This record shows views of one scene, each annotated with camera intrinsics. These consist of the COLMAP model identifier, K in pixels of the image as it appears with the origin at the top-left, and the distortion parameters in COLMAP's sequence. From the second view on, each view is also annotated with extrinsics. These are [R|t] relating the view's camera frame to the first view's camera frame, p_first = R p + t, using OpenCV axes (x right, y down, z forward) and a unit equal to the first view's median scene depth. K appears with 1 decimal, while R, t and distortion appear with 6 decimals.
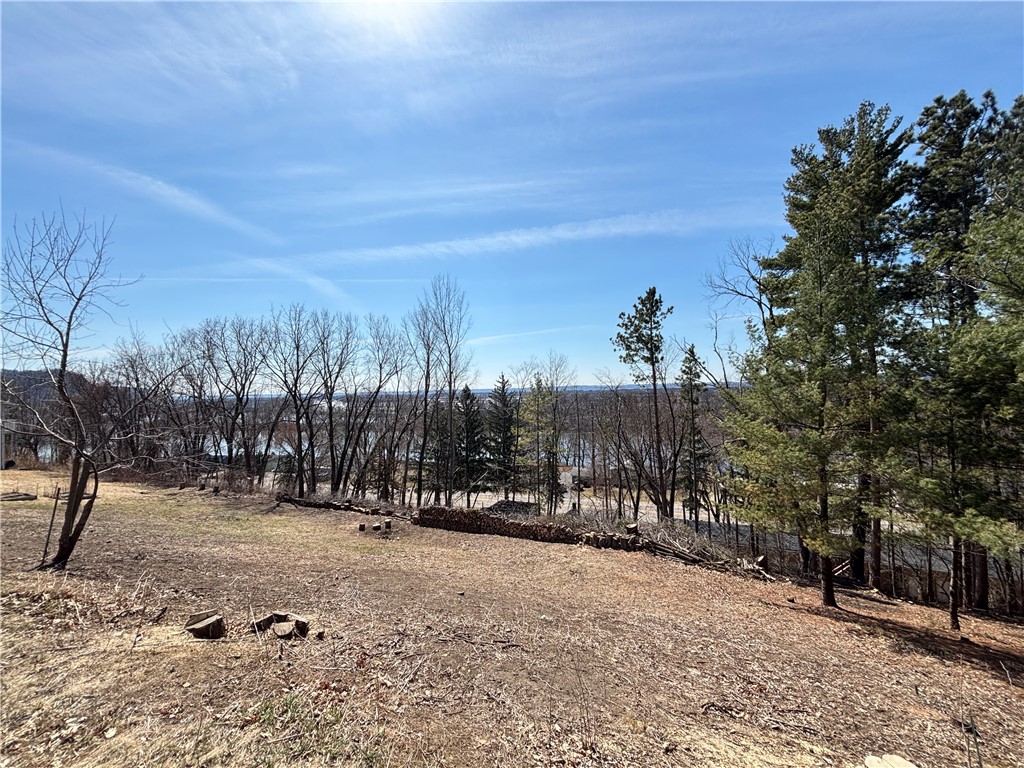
lens RADIAL K [[410.1, 0, 512.0], [0, 410.1, 384.0], [0, 0, 1]] dist [-0.011022, 0.002714]
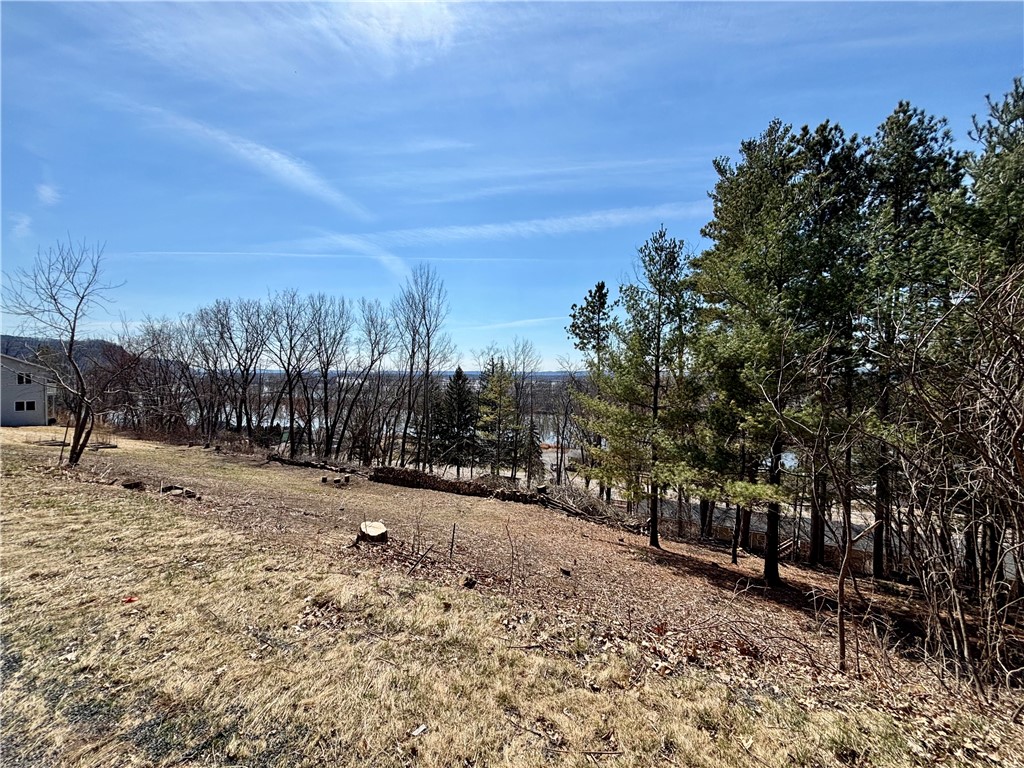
lens RADIAL K [[408.6, 0, 512.7], [0, 408.6, 386.9], [0, 0, 1]] dist [-0.008407, 0.000424]
pose [[0.998500, 0.032624, -0.043975, 0.158514], [-0.030446, 0.998319, 0.049309, -0.001219], [0.045510, -0.047896, 0.997815, -0.114679]]
